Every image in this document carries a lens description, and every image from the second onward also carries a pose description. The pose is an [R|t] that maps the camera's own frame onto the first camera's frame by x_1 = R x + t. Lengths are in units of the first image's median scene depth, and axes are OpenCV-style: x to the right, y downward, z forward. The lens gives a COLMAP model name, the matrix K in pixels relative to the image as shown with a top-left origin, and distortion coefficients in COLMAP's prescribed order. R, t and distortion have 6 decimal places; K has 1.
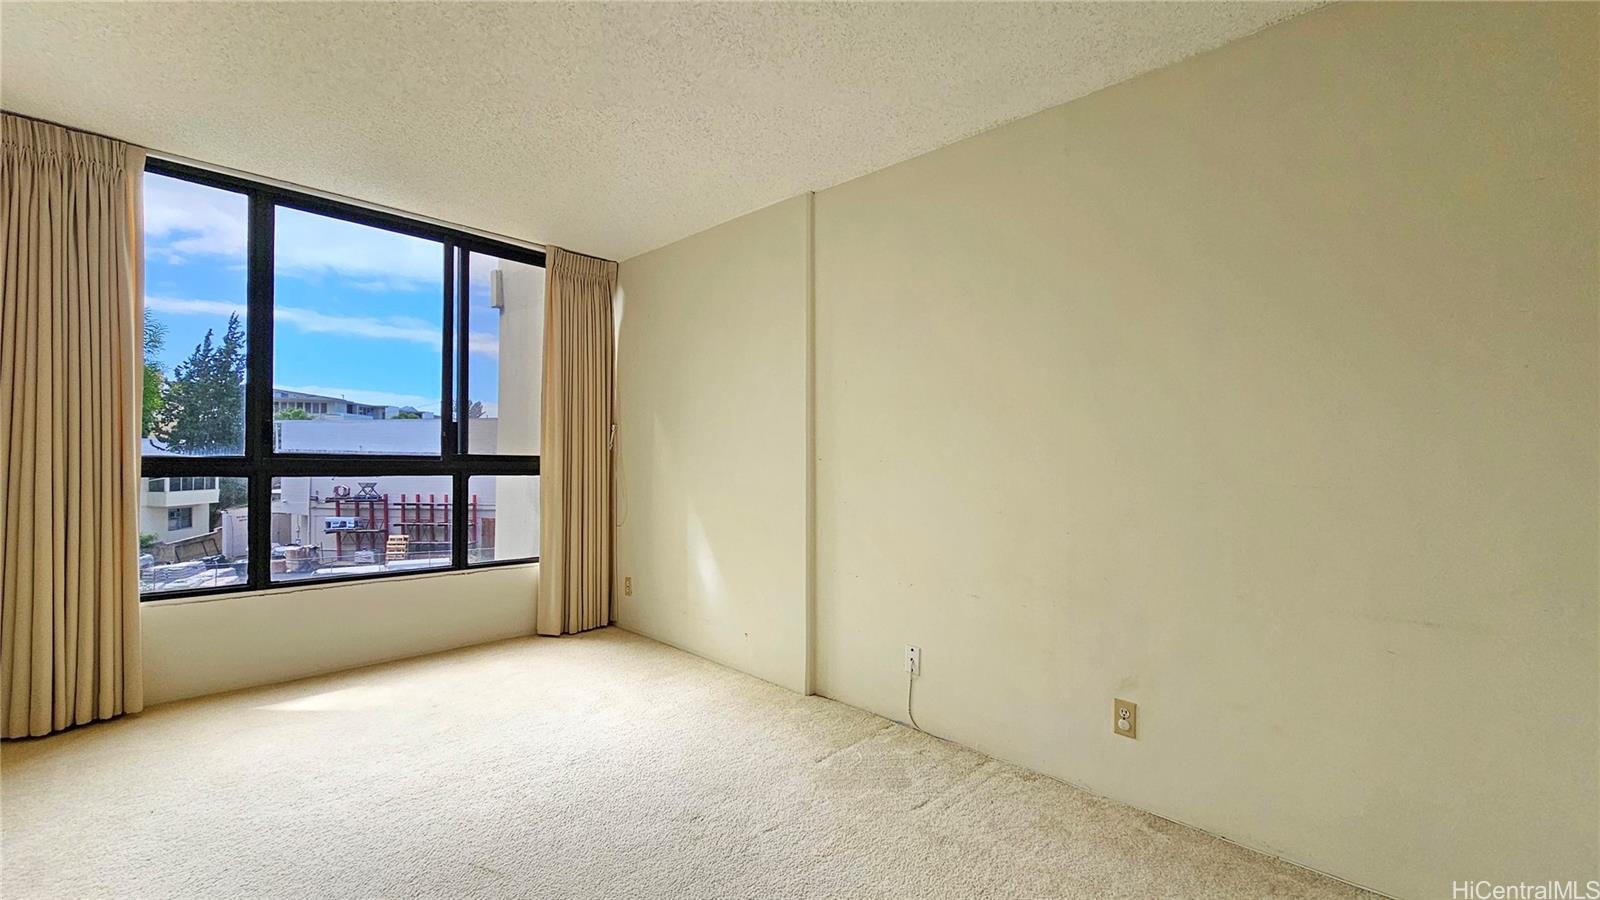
lens RADIAL K [[654.4, 0, 799.8], [0, 654.4, 457.1], [0, 0, 1]] dist [0.001297, 0.000108]
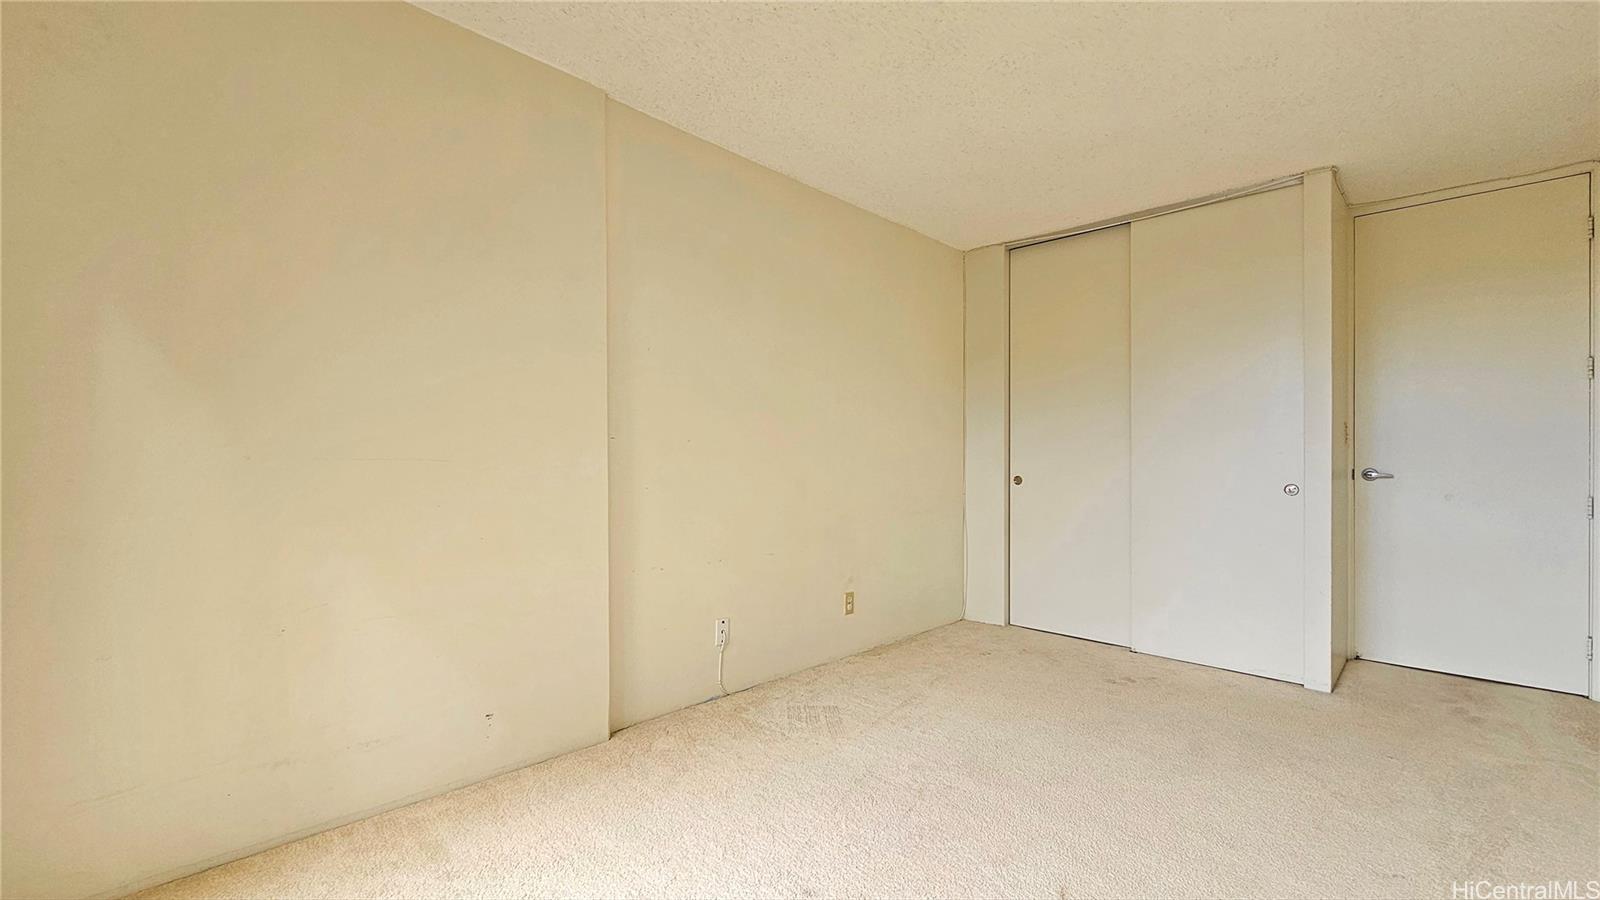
lens RADIAL K [[654.4, 0, 800.2], [0, 654.4, 448.7], [0, 0, 1]] dist [0.001297, 0.000108]
pose [[0.029861, -0.010647, 0.999497, -0.966195], [-0.008655, 0.999903, 0.010910, 0.003515], [-0.999517, -0.008976, 0.029766, 0.939552]]
